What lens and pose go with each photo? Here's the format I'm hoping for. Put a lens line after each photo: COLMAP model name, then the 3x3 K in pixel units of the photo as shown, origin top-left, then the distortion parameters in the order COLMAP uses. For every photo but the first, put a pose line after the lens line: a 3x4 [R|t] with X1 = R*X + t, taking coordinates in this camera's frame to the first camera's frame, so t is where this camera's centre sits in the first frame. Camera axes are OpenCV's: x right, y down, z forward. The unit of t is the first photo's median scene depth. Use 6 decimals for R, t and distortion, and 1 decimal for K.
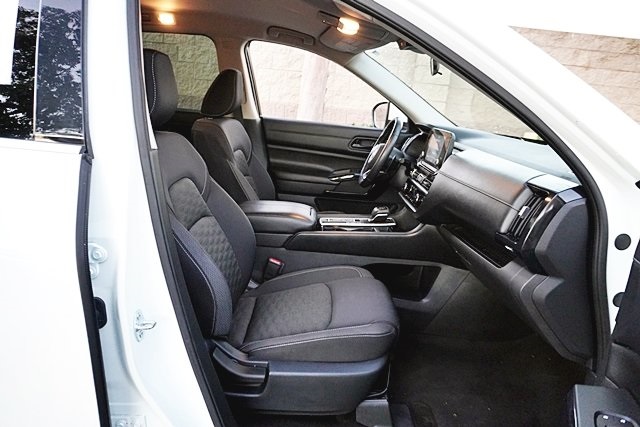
lens RADIAL K [[430.2, 0, 320.0], [0, 430.2, 213.5], [0, 0, 1]] dist [-0.052357, 0.039254]
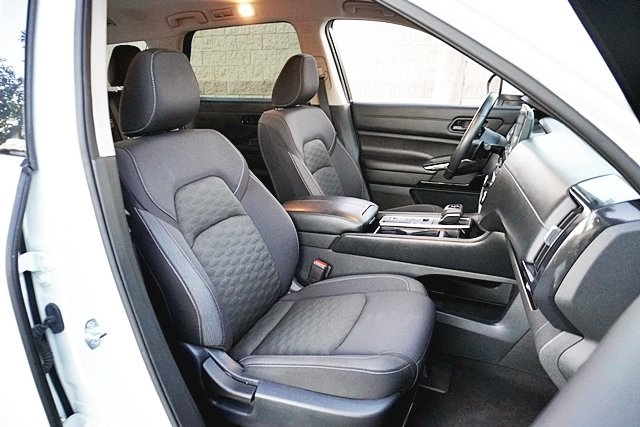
lens RADIAL K [[430.2, 0, 320.0], [0, 430.2, 213.5], [0, 0, 1]] dist [-0.052357, 0.039254]
pose [[0.923331, 0.026232, -0.383107, 0.225015], [-0.008670, 0.998834, 0.047497, -0.036820], [0.383906, -0.040534, 0.922482, 0.147046]]
